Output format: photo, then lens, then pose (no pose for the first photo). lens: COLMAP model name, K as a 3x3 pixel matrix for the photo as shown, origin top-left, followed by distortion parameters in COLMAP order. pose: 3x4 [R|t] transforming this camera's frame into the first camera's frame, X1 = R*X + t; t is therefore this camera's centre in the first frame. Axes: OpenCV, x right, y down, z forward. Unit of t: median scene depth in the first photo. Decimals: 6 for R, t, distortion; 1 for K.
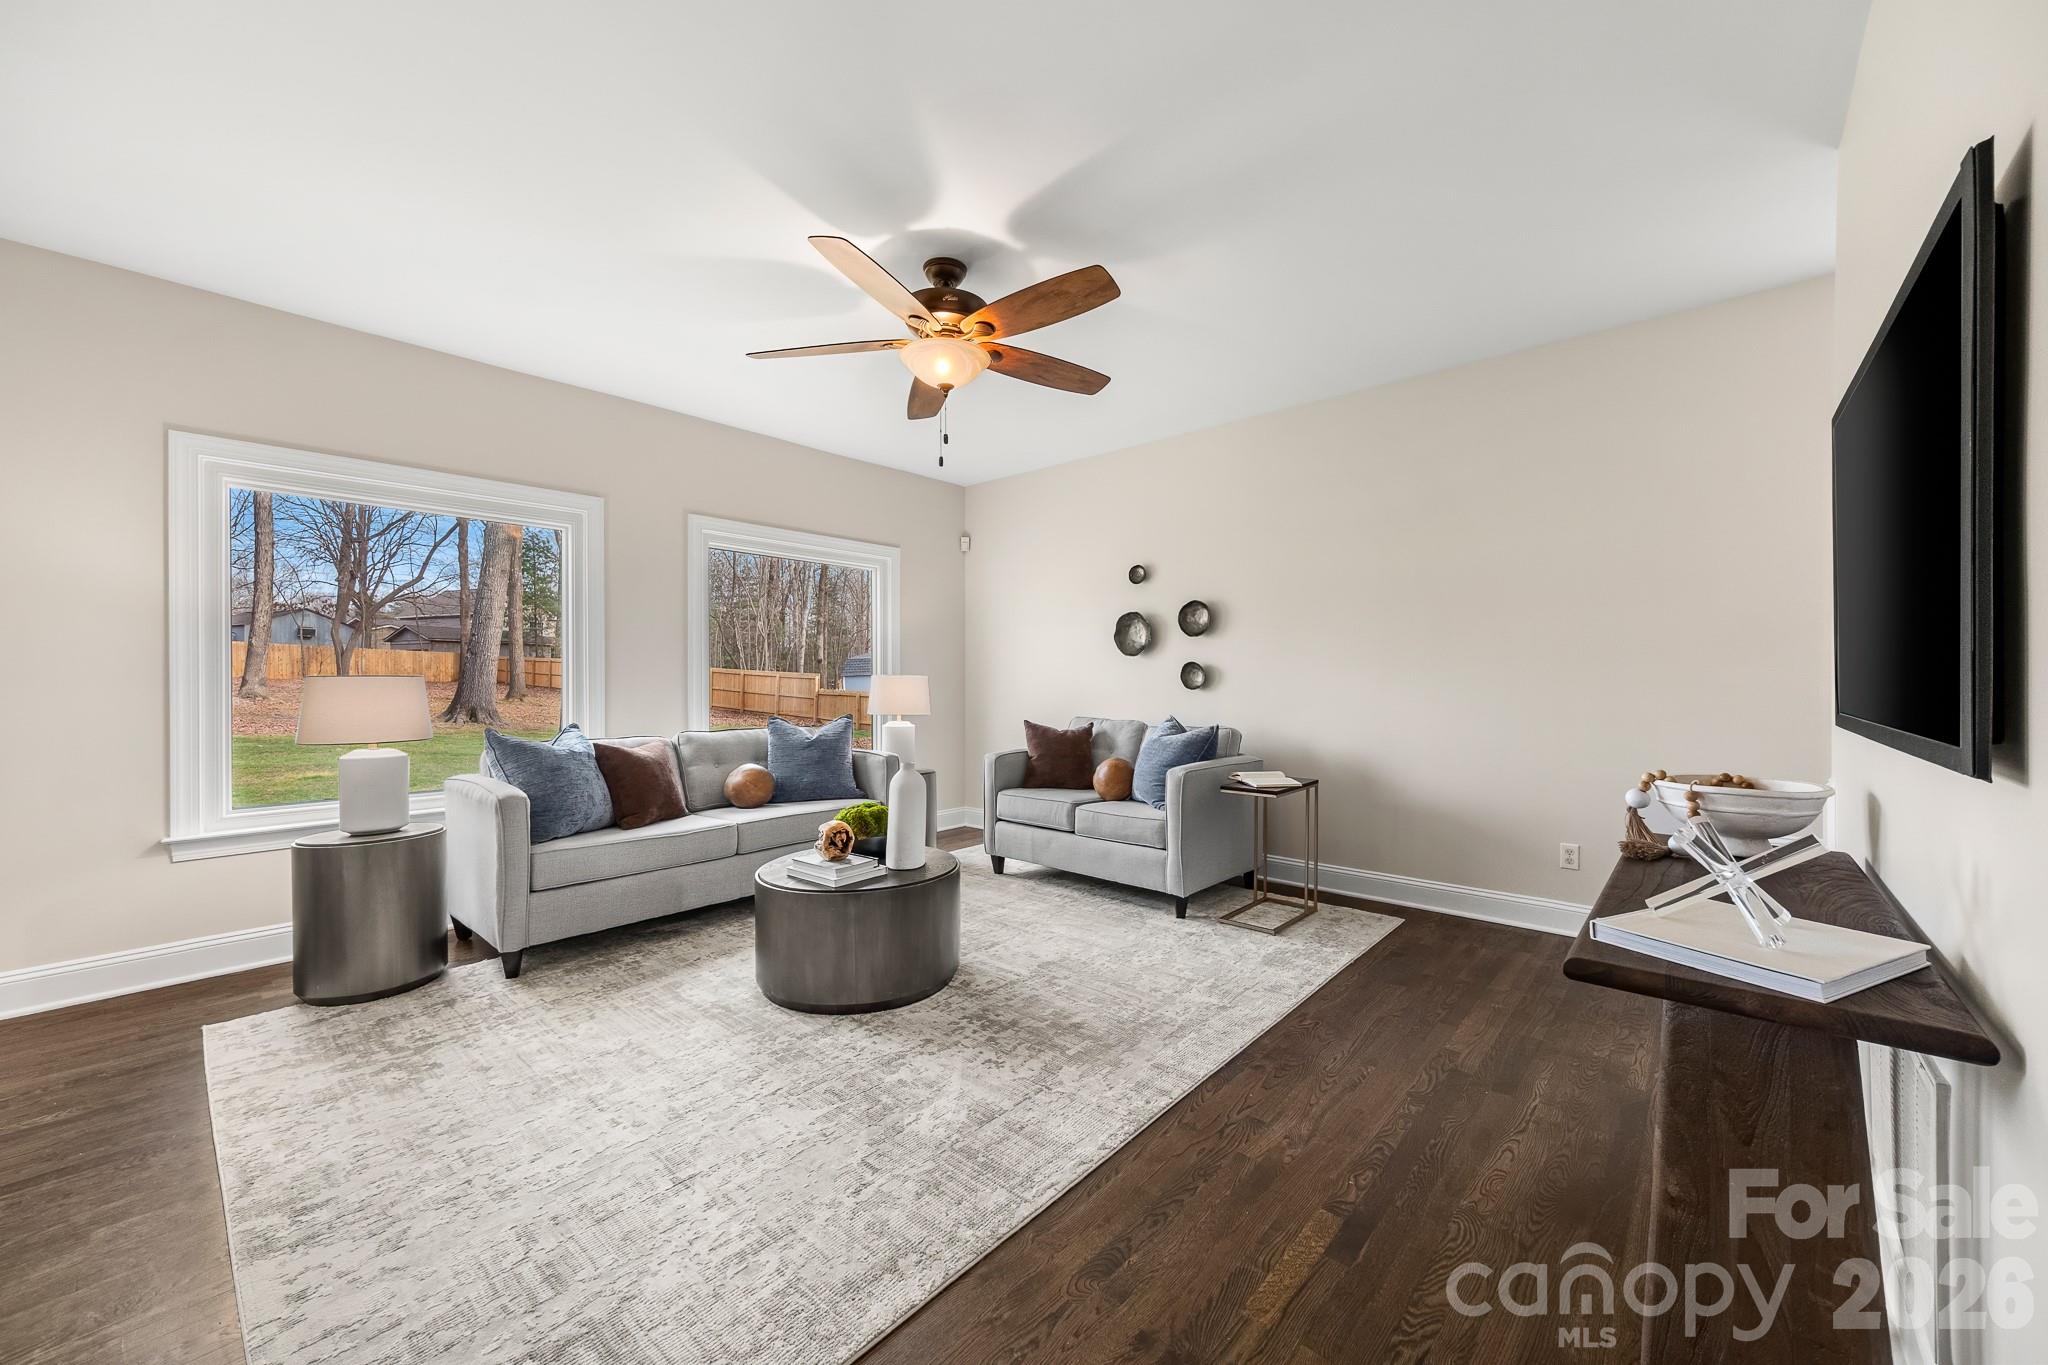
lens RADIAL K [[785.9, 0, 1007.6], [0, 785.9, 684.2], [0, 0, 1]] dist [-0.001280, -0.000054]
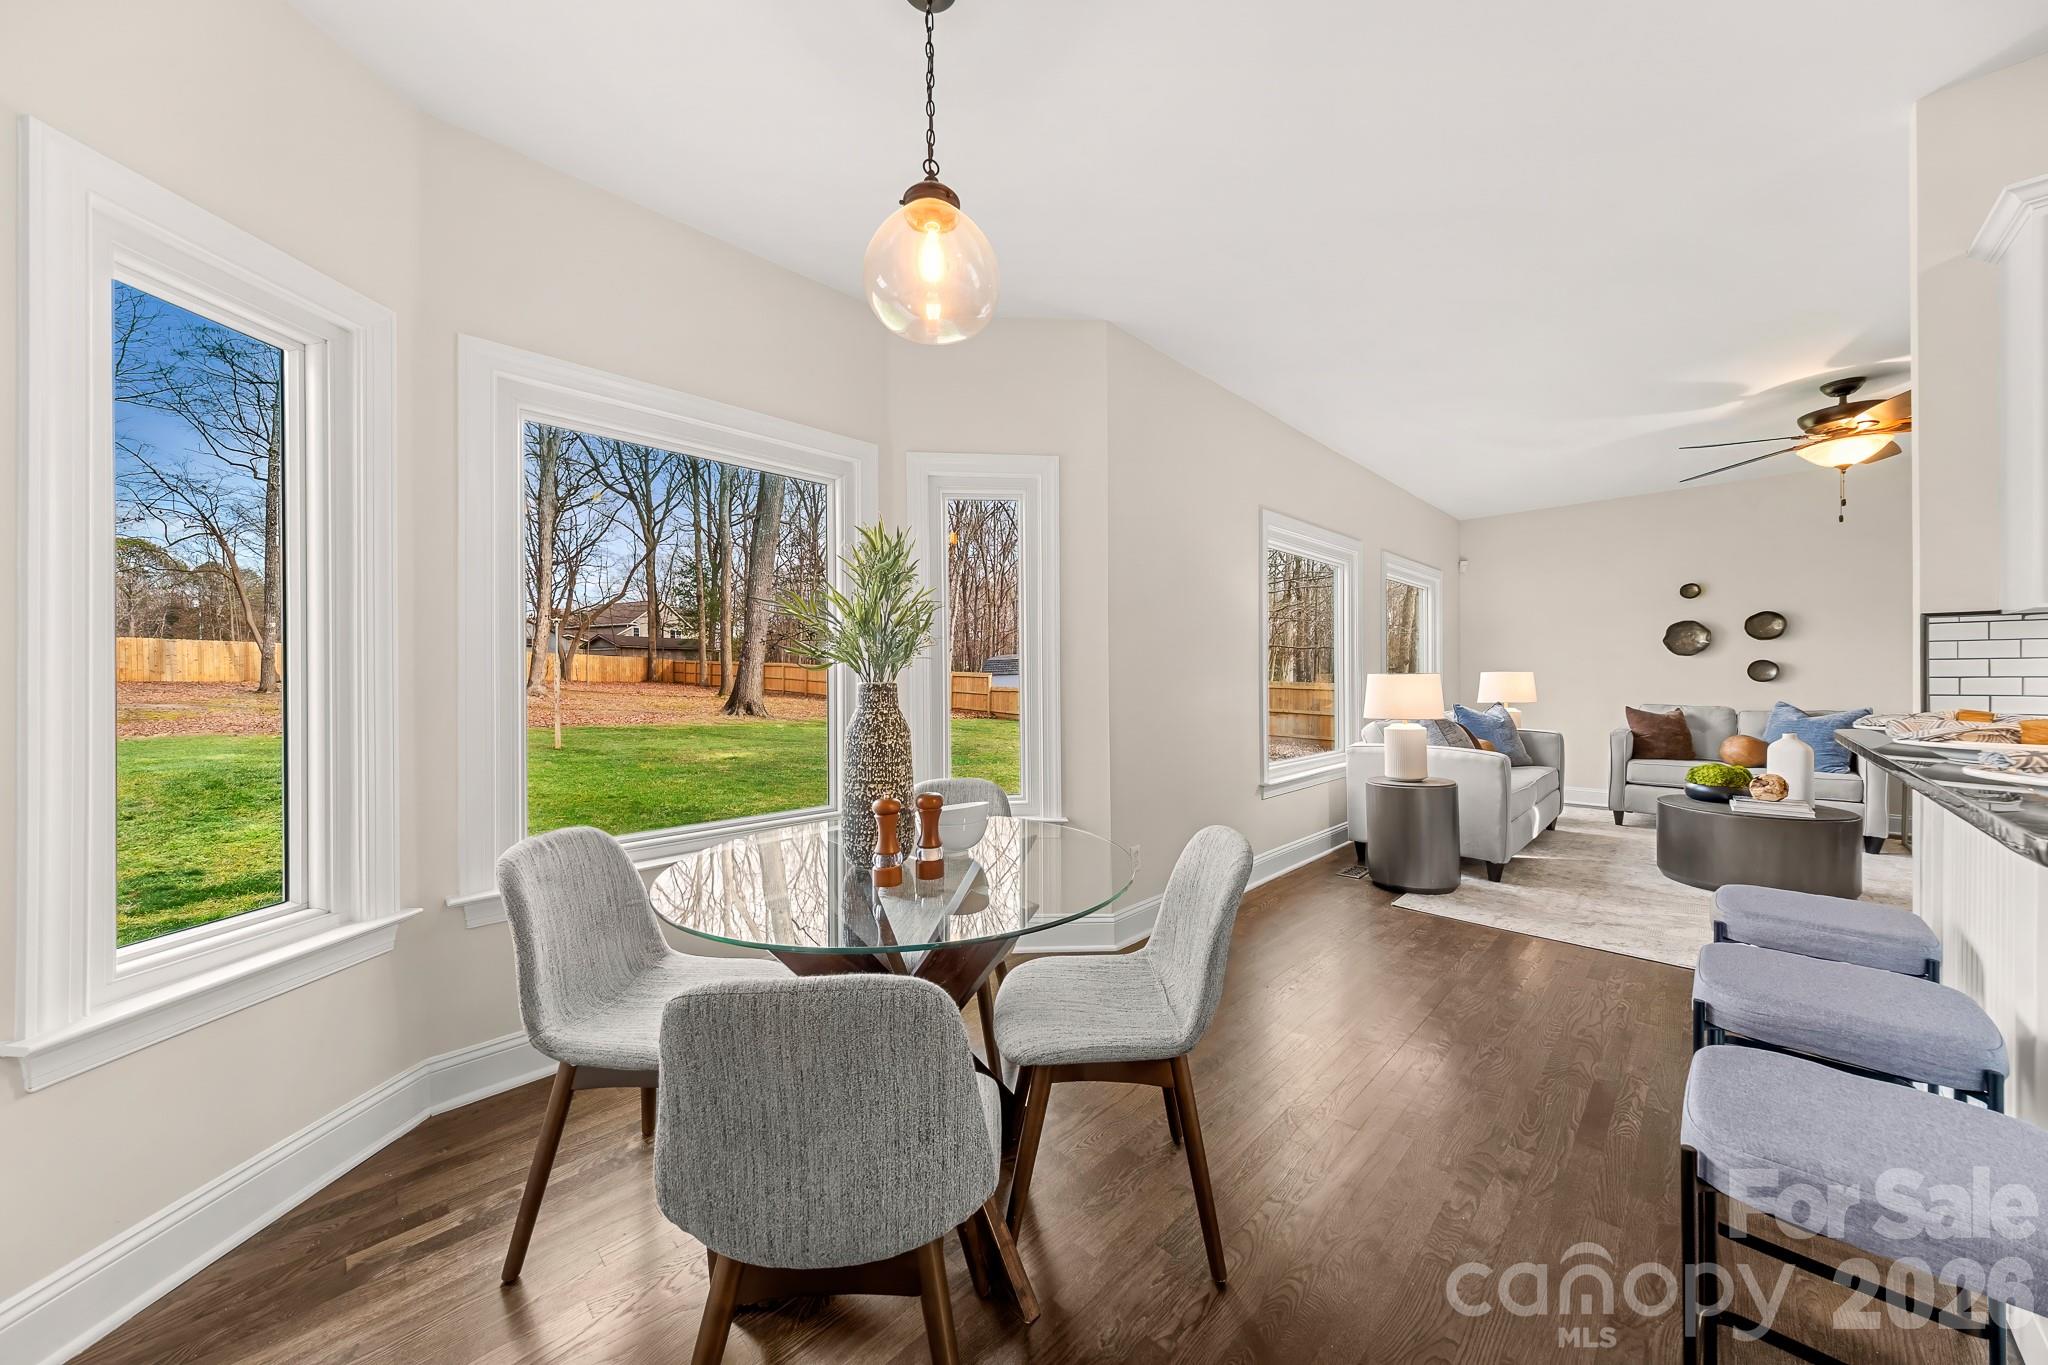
lens RADIAL K [[709.1, 0, 1032.4], [0, 709.1, 689.2], [0, 0, 1]] dist [0.007738, -0.002496]
pose [[0.996217, -0.002656, -0.086863, -0.773719], [0.003381, 0.999961, 0.008210, 0.004519], [0.086837, -0.008472, 0.996186, -0.221859]]
